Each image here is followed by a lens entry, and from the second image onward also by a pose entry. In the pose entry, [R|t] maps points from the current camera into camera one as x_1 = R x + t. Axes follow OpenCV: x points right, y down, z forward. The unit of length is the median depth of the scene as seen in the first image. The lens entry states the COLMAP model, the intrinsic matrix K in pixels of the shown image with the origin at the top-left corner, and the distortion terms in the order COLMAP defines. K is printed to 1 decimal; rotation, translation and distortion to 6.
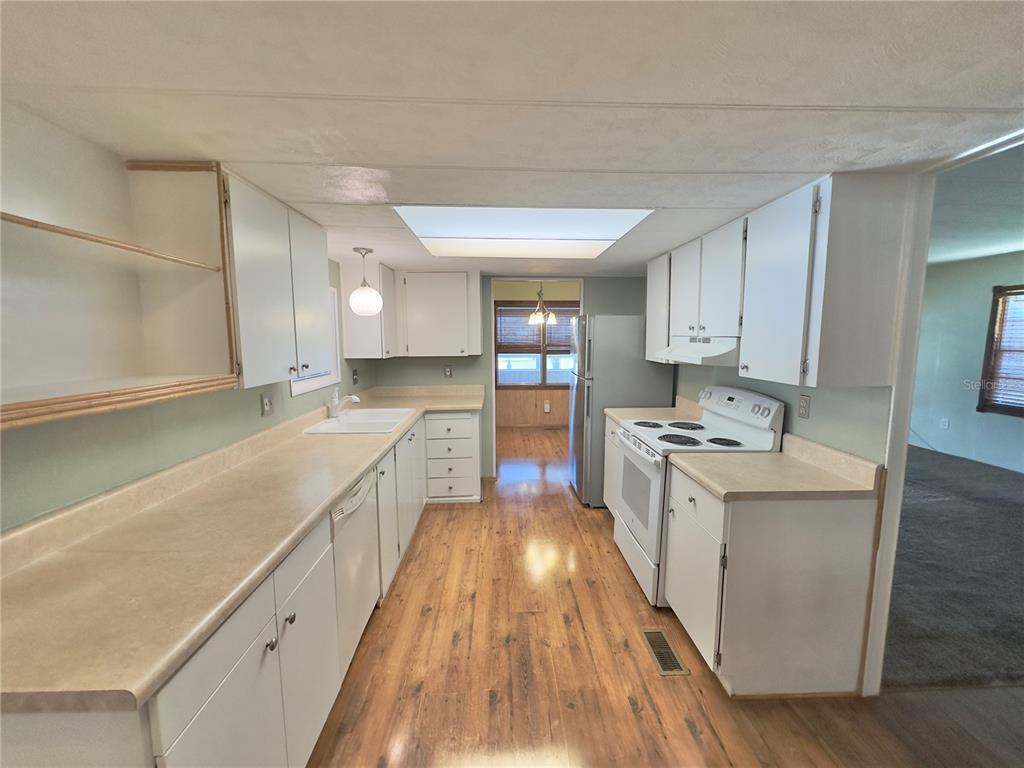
lens RADIAL K [[409.2, 0, 512.0], [0, 409.2, 384.0], [0, 0, 1]] dist [-0.000452, 0.000175]
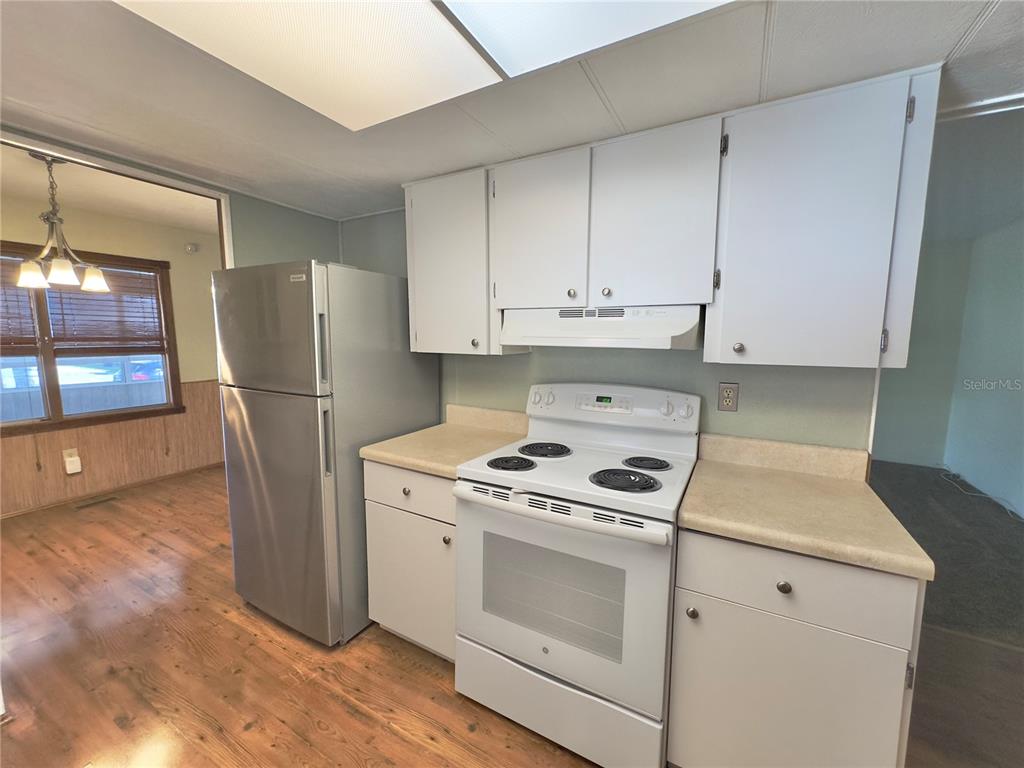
lens RADIAL K [[409.2, 0, 512.0], [0, 409.2, 384.0], [0, 0, 1]] dist [-0.000452, 0.000175]
pose [[0.513842, -0.094117, 0.852707, -0.117339], [0.093995, 0.994156, 0.053088, -0.033011], [-0.852720, 0.052871, 0.519686, 0.595630]]
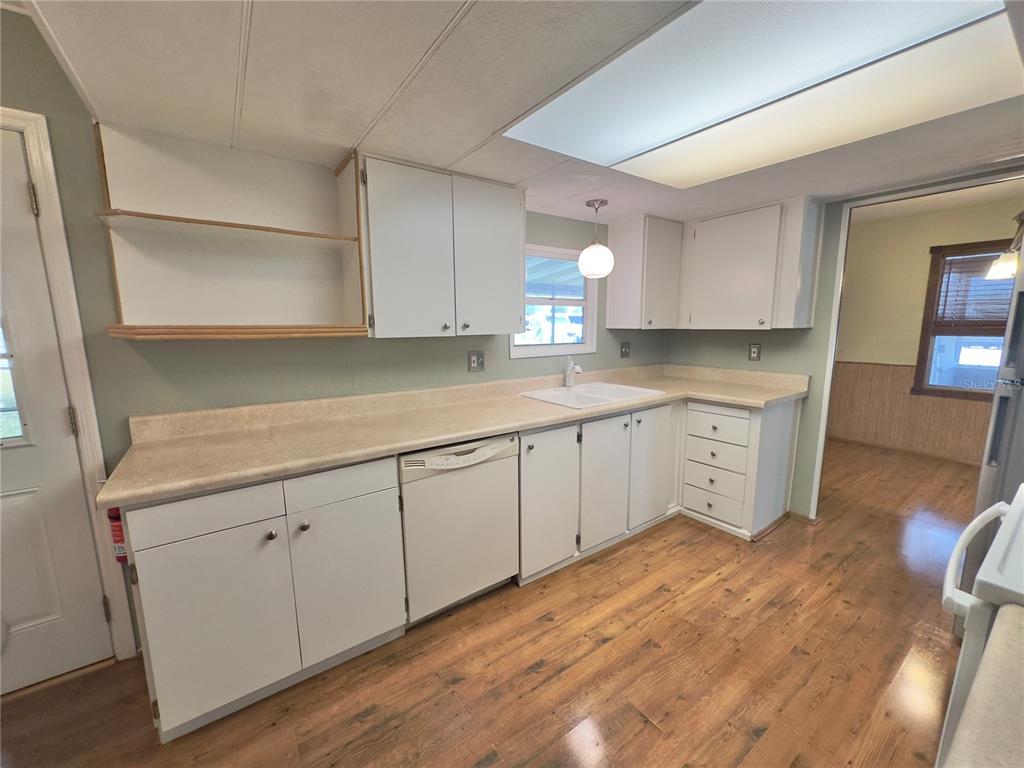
lens RADIAL K [[409.2, 0, 512.0], [0, 409.2, 384.0], [0, 0, 1]] dist [-0.000452, 0.000175]
pose [[0.549956, 0.123484, -0.826015, 0.276746], [-0.090969, 0.991982, 0.087728, 0.001486], [0.830225, 0.026896, 0.556779, 0.317839]]
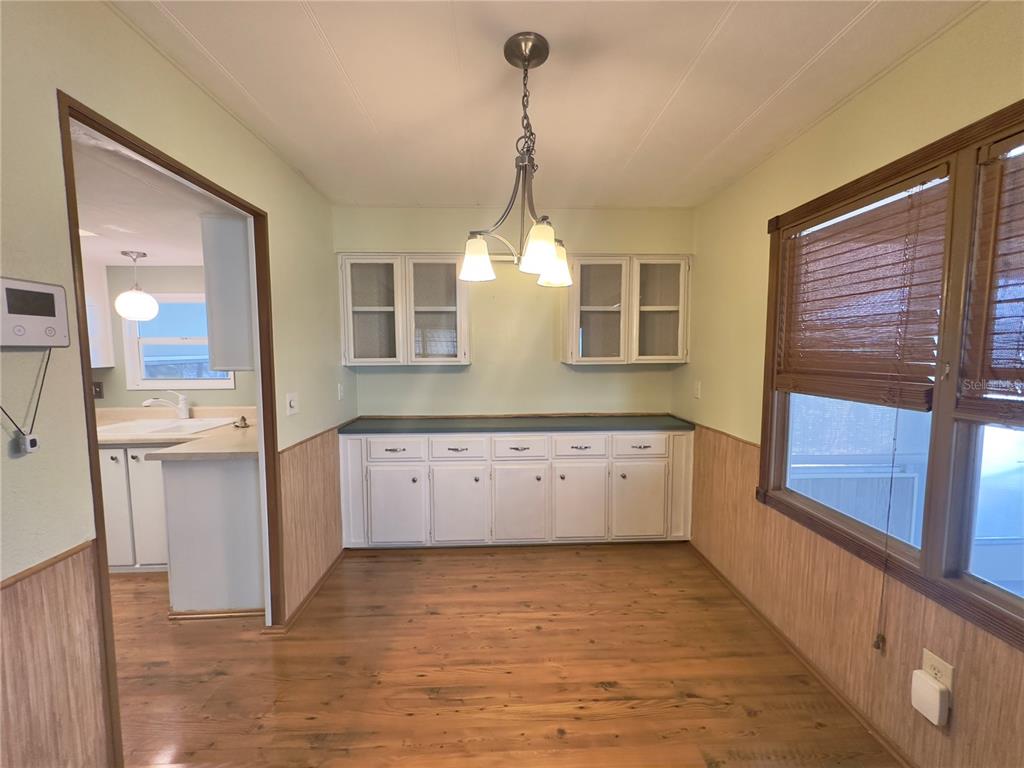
lens RADIAL K [[409.2, 0, 512.0], [0, 409.2, 384.0], [0, 0, 1]] dist [-0.000452, 0.000175]
pose [[0.001679, 0.086466, -0.996253, 0.562426], [-0.108440, 0.990396, 0.085775, -0.174109], [0.994102, 0.107890, 0.011039, 1.678580]]
